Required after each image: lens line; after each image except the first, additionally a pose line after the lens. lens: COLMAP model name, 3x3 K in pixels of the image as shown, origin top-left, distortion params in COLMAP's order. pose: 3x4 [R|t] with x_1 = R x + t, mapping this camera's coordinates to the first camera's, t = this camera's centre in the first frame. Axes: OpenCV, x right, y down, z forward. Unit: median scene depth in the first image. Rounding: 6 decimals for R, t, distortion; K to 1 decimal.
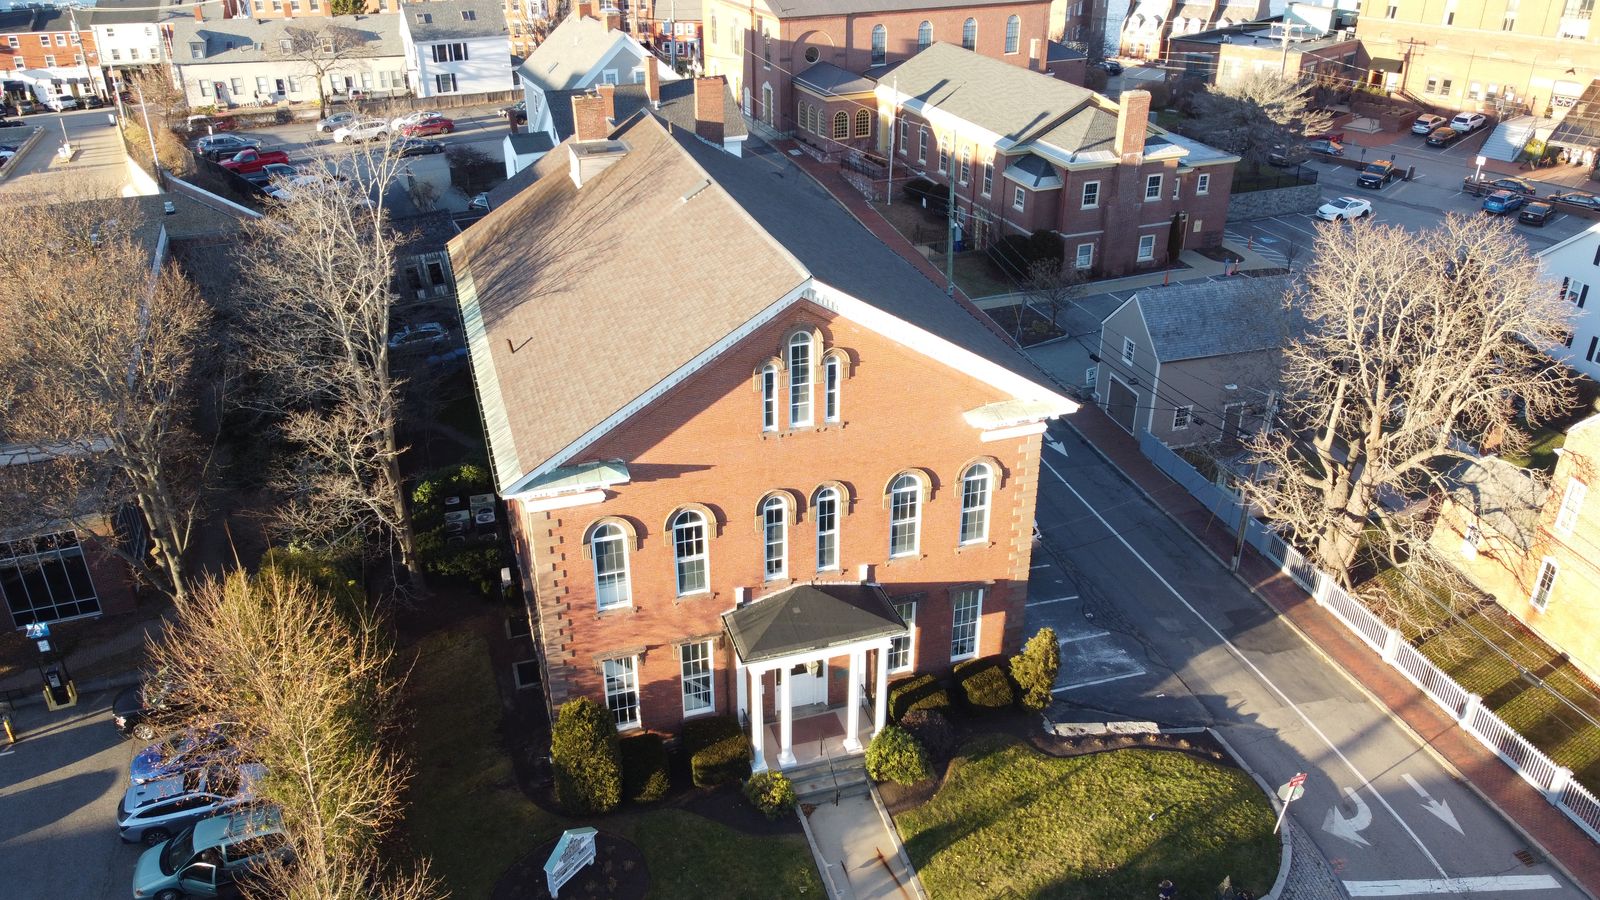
lens RADIAL K [[1213.3, 0, 804.7], [0, 1213.3, 444.4], [0, 0, 1]] dist [0.001319, -0.004898]
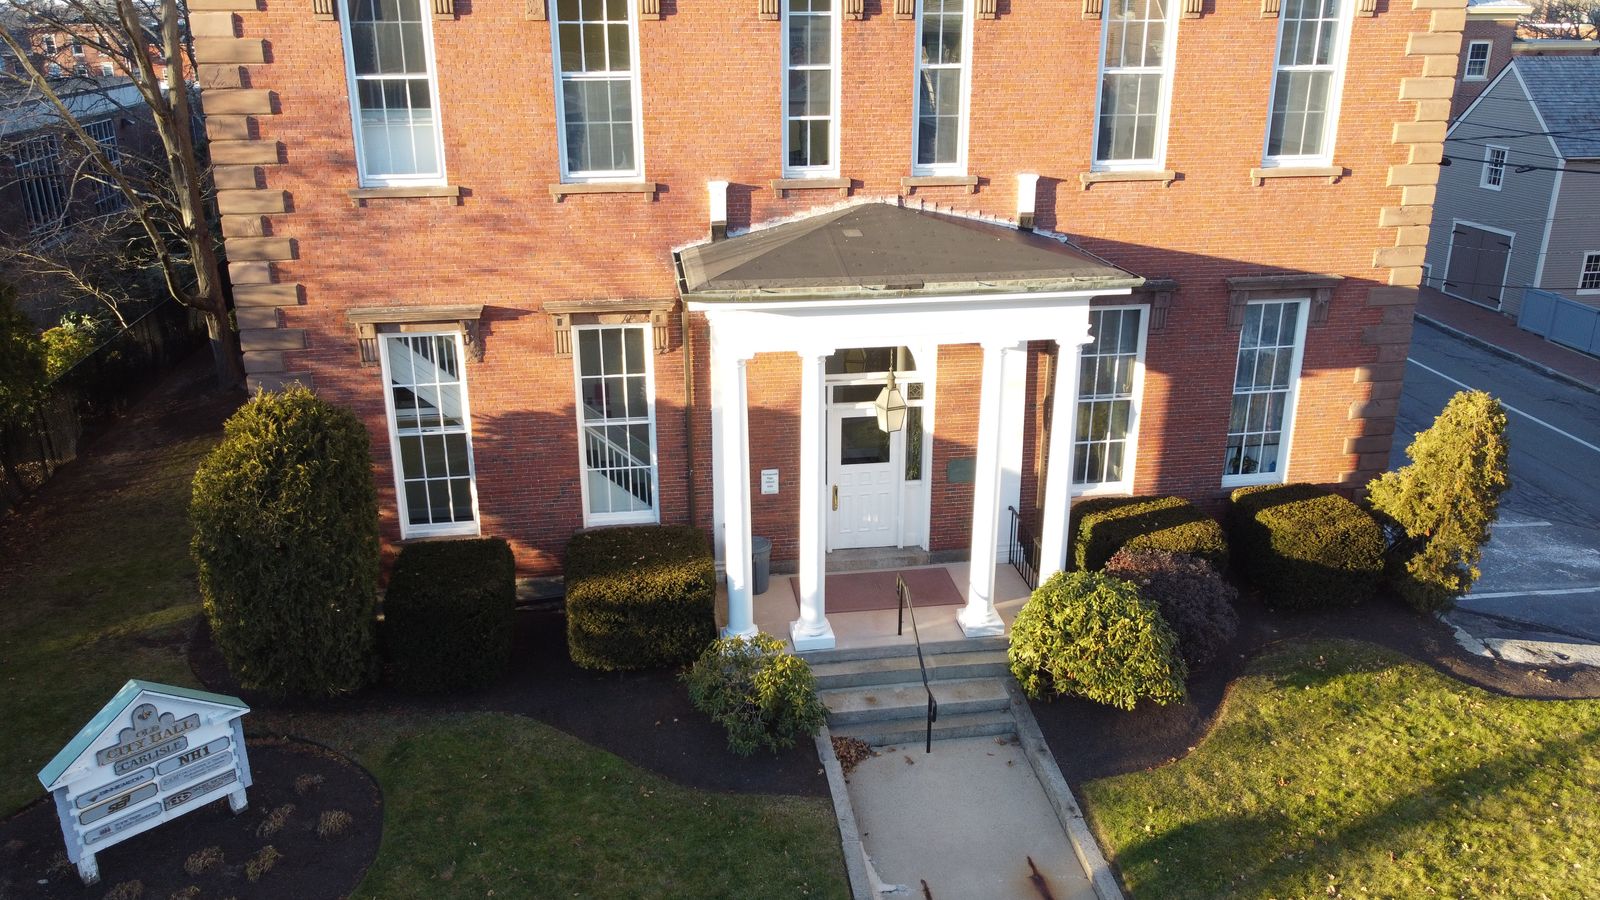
lens RADIAL K [[1213.3, 0, 802.0], [0, 1213.3, 447.7], [0, 0, 1]] dist [0.001319, -0.004898]
pose [[0.987767, 0.051529, -0.147178, 0.036414], [-0.070751, 0.989181, -0.128511, 0.240010], [0.138964, 0.137352, 0.980726, 0.570428]]
